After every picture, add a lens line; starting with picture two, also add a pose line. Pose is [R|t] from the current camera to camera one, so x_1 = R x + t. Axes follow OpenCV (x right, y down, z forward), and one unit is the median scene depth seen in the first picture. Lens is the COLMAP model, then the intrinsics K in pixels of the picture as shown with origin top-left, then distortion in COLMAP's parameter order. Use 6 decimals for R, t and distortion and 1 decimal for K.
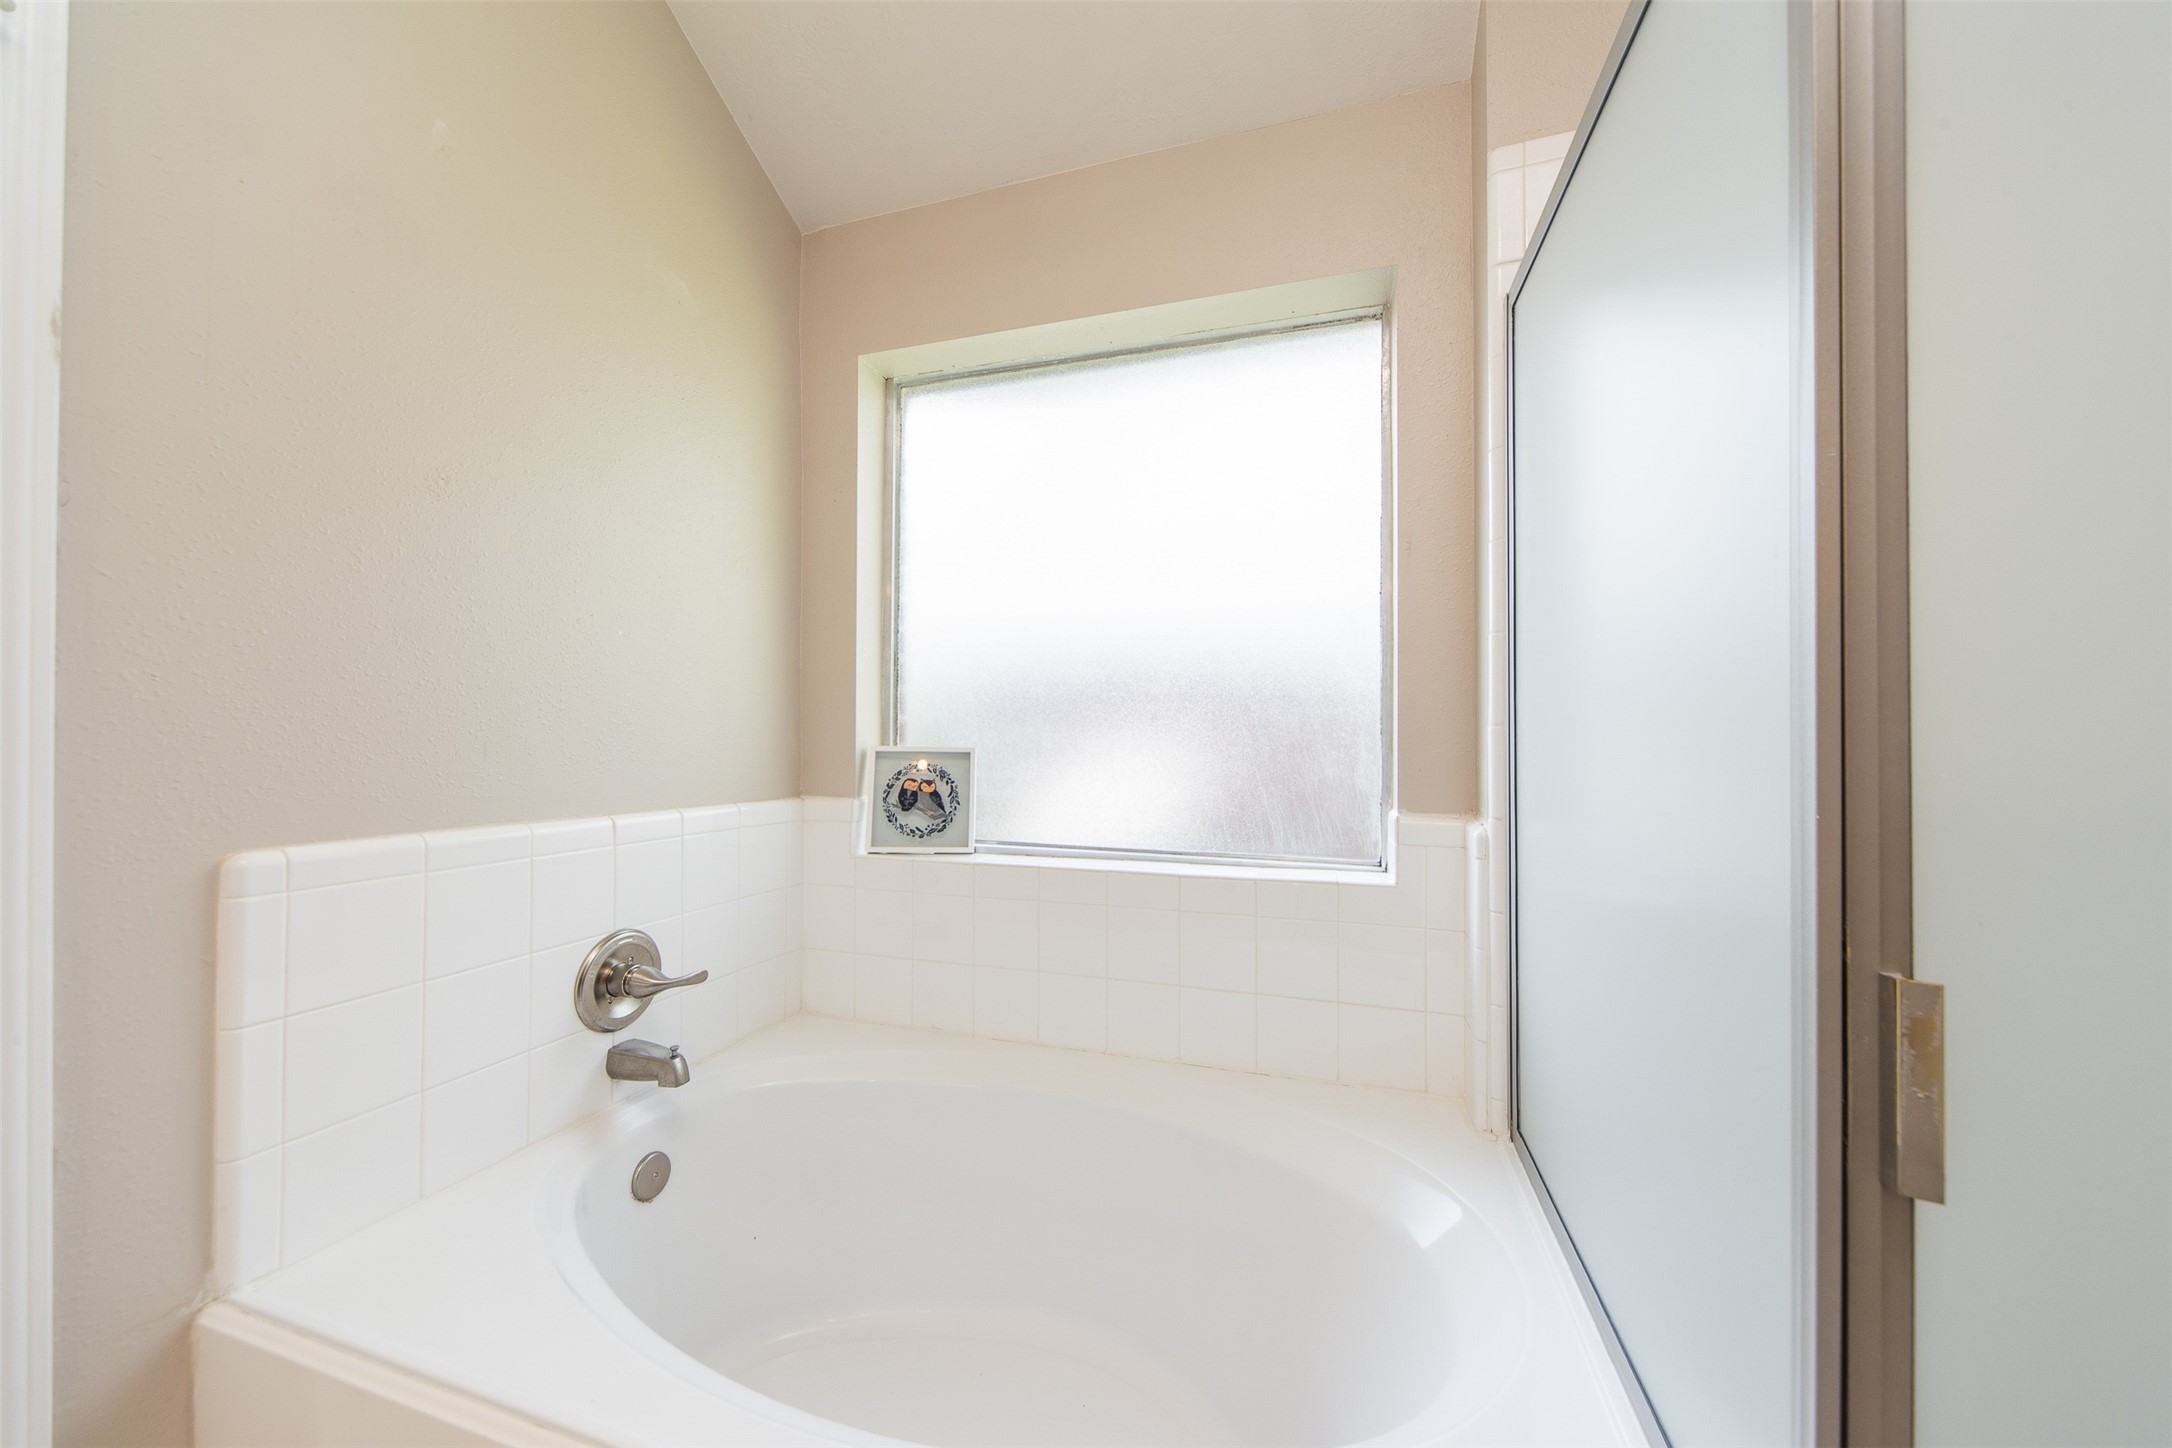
lens RADIAL K [[790.9, 0, 1079.4], [0, 790.9, 717.0], [0, 0, 1]] dist [0.000402, 0.000082]
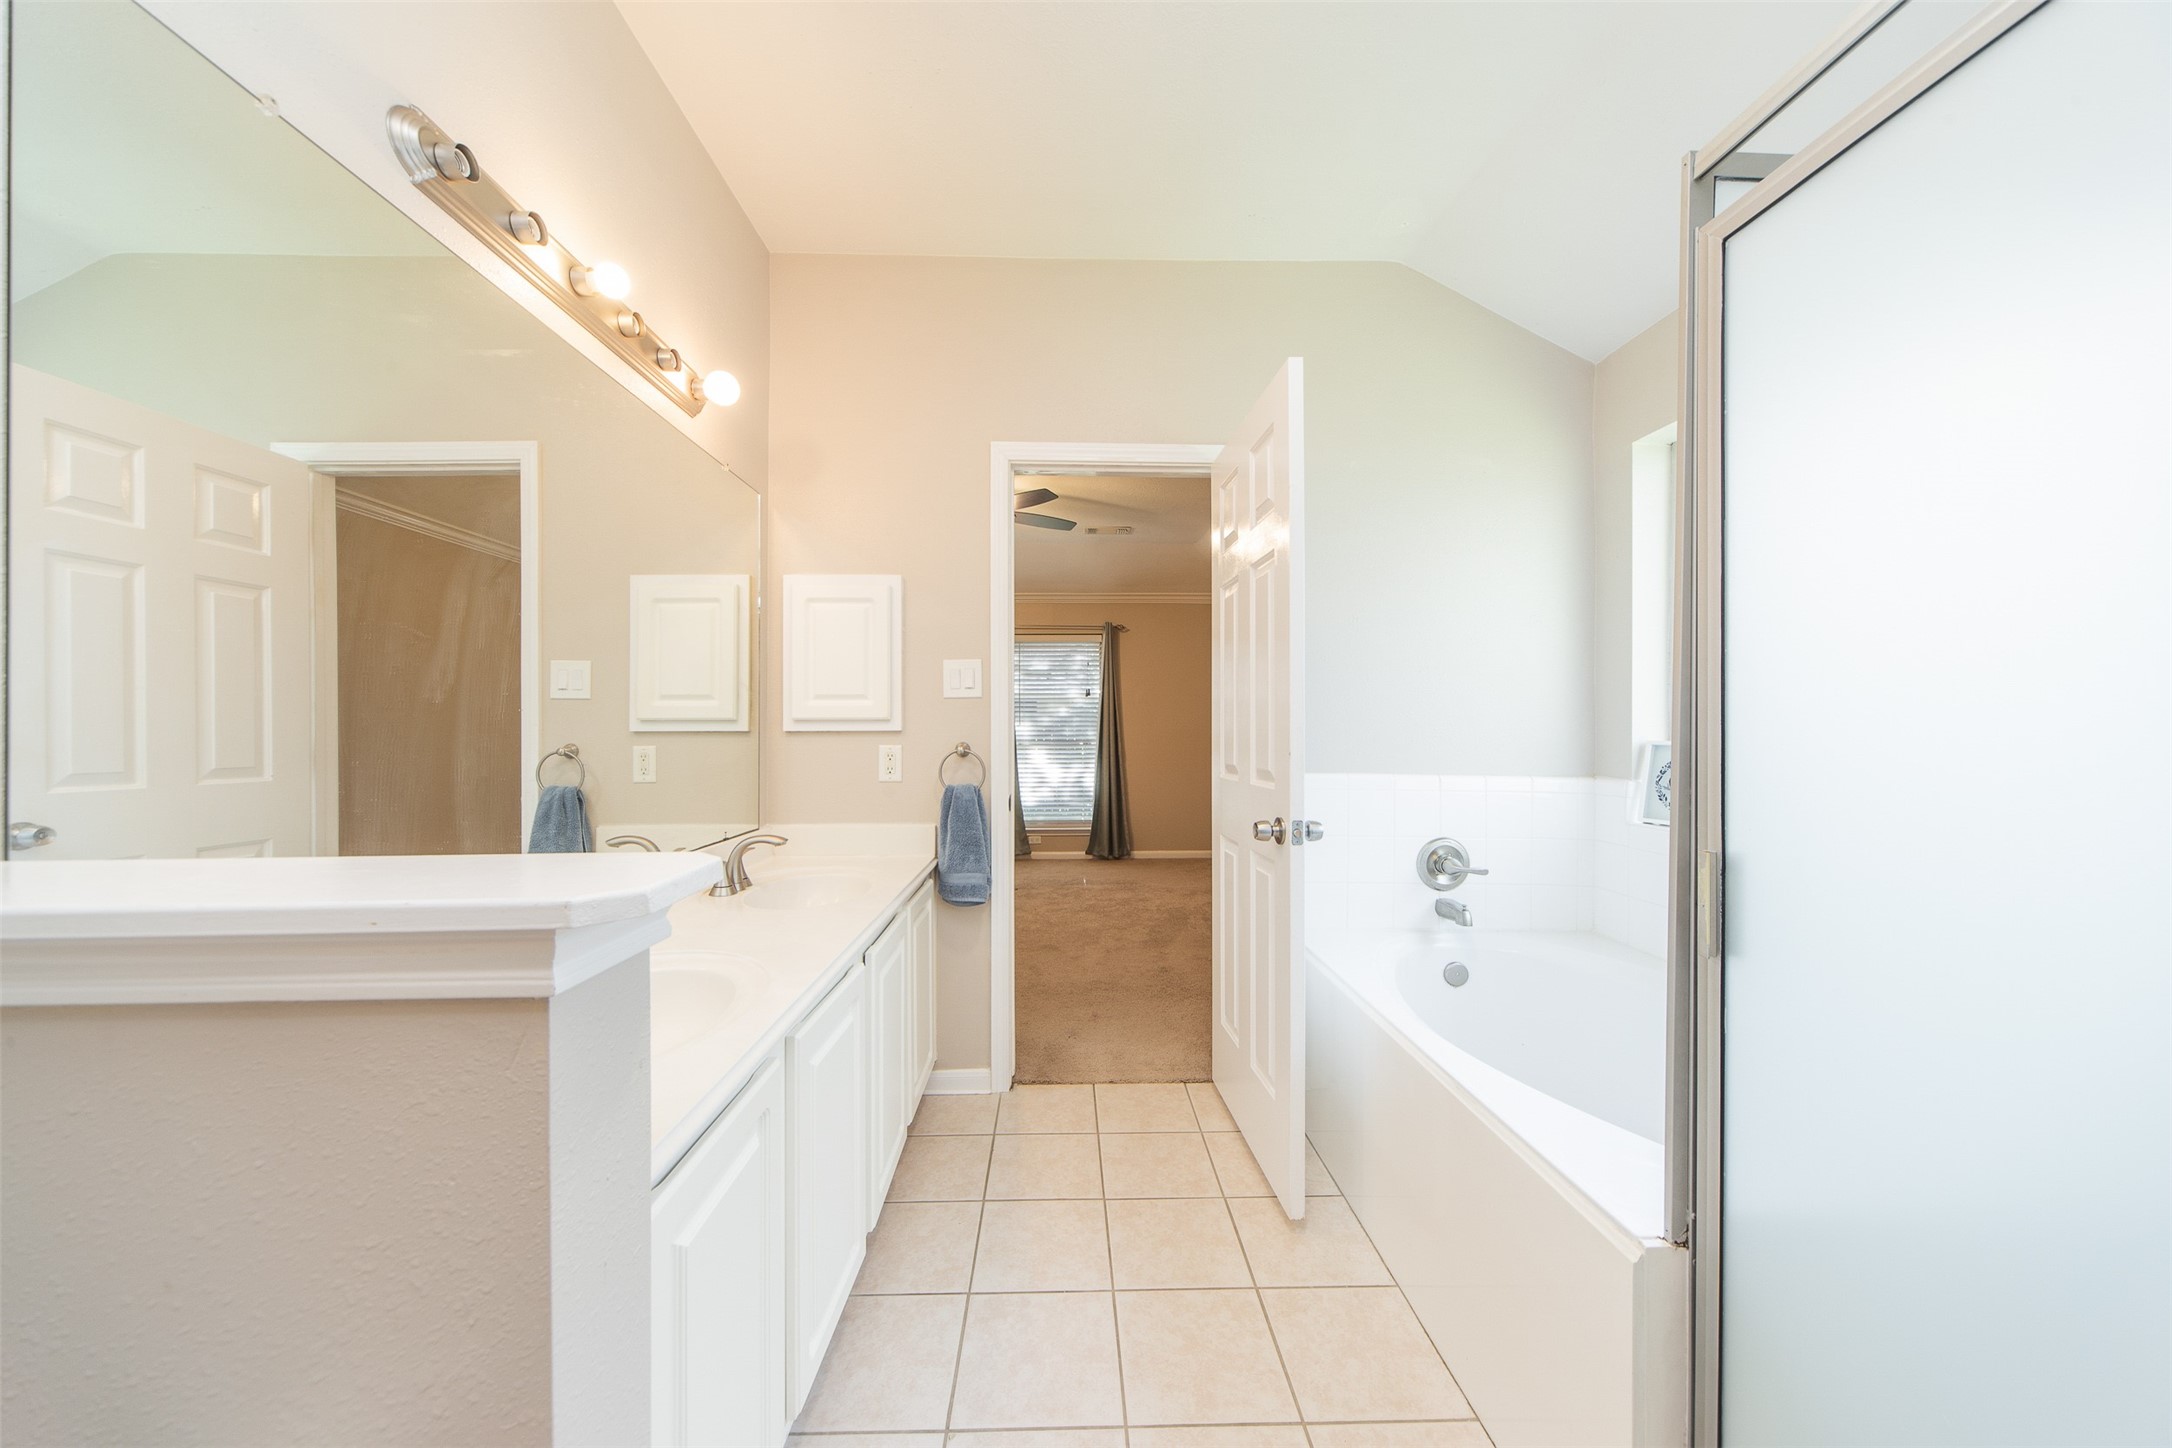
lens RADIAL K [[758.2, 0, 1082.4], [0, 758.2, 731.1], [0, 0, 1]] dist [-0.000087, -0.000002]
pose [[0.331153, -0.006279, -0.943556, 0.780223], [0.018069, 0.999837, -0.000312, 0.006754], [0.943404, -0.016945, 0.331212, -0.357587]]
